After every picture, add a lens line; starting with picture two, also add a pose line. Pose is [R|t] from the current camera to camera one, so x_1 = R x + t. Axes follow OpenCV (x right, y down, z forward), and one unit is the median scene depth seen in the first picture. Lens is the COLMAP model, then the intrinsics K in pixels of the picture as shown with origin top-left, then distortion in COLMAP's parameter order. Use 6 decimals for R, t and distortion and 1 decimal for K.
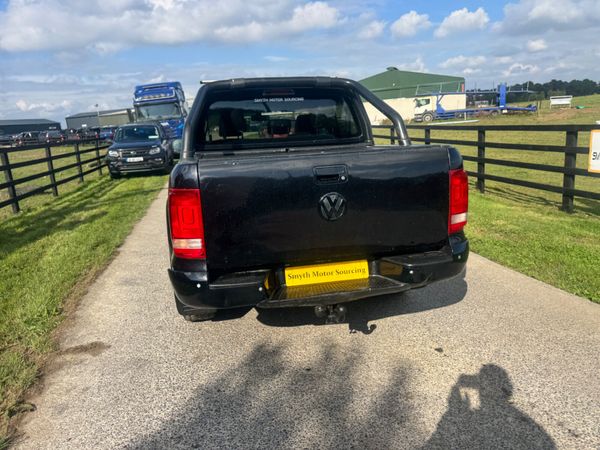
lens RADIAL K [[431.4, 0, 300.8], [0, 431.4, 221.9], [0, 0, 1]] dist [0.008120, -0.004646]
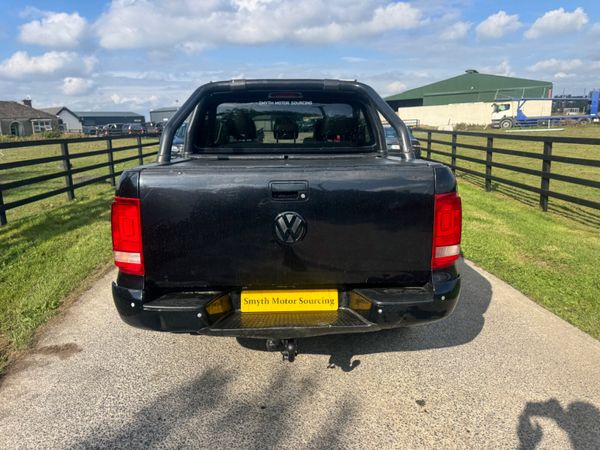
lens RADIAL K [[433.0, 0, 301.5], [0, 433.0, 214.2], [0, 0, 1]] dist [0.005607, 0.000153]
pose [[0.985876, 0.069007, -0.152597, 0.142253], [-0.071699, 0.997352, -0.012203, -0.033508], [0.151351, 0.022972, 0.988213, 0.084260]]
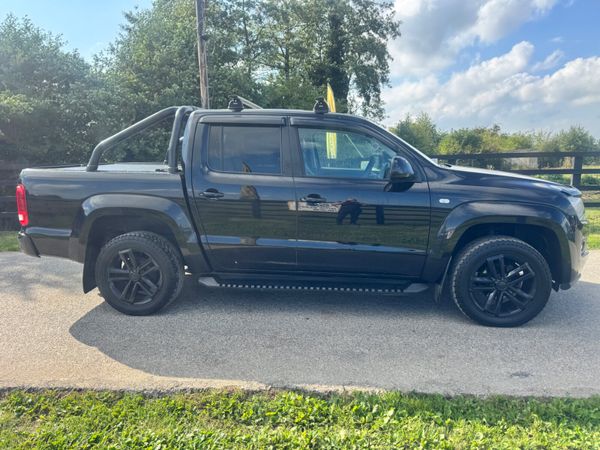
lens RADIAL K [[434.9, 0, 300.8], [0, 434.9, 208.6], [0, 0, 1]] dist [0.023623, -0.032337]
pose [[-0.314421, 0.183668, -0.931346, 0.994359], [-0.176462, 0.952696, 0.247451, -0.388939], [0.932738, 0.242151, -0.267138, 1.557081]]
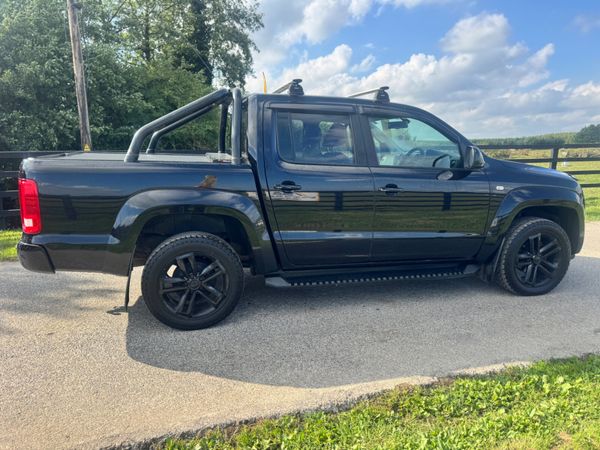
lens RADIAL K [[434.9, 0, 300.8], [0, 434.9, 208.6], [0, 0, 1]] dist [0.023623, -0.032337]
pose [[0.046389, 0.208682, -0.976883, 1.024792], [-0.223885, 0.955229, 0.193425, -0.283498], [0.973511, 0.209737, 0.091033, 1.078967]]
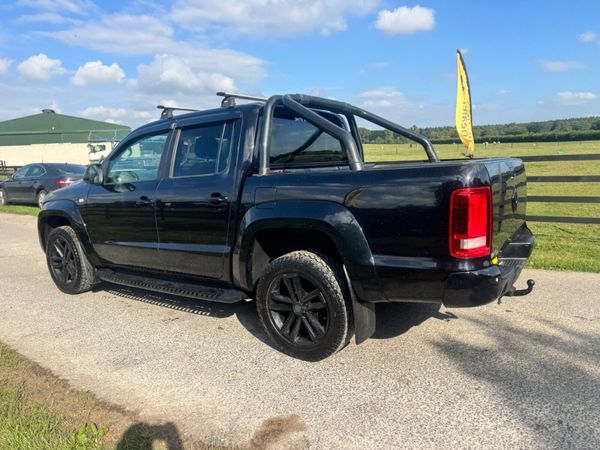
lens RADIAL K [[423.9, 0, 300.0], [0, 423.9, 225.0], [0, 0, 1]] dist [0.039716, -0.051223]
pose [[0.718588, -0.085727, 0.690132, -0.755985], [0.155077, 0.987138, -0.038851, -0.009988], [-0.677925, 0.134942, 0.722640, 0.332289]]
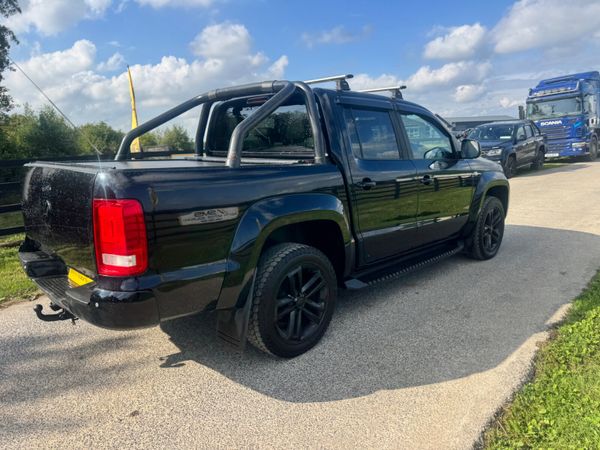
lens RADIAL K [[433.0, 0, 301.5], [0, 433.0, 214.2], [0, 0, 1]] dist [0.005607, 0.000153]
pose [[0.549094, 0.181776, -0.815754, 0.794530], [-0.189253, 0.977750, 0.090486, -0.148059], [0.814051, 0.104699, 0.571278, 0.556593]]
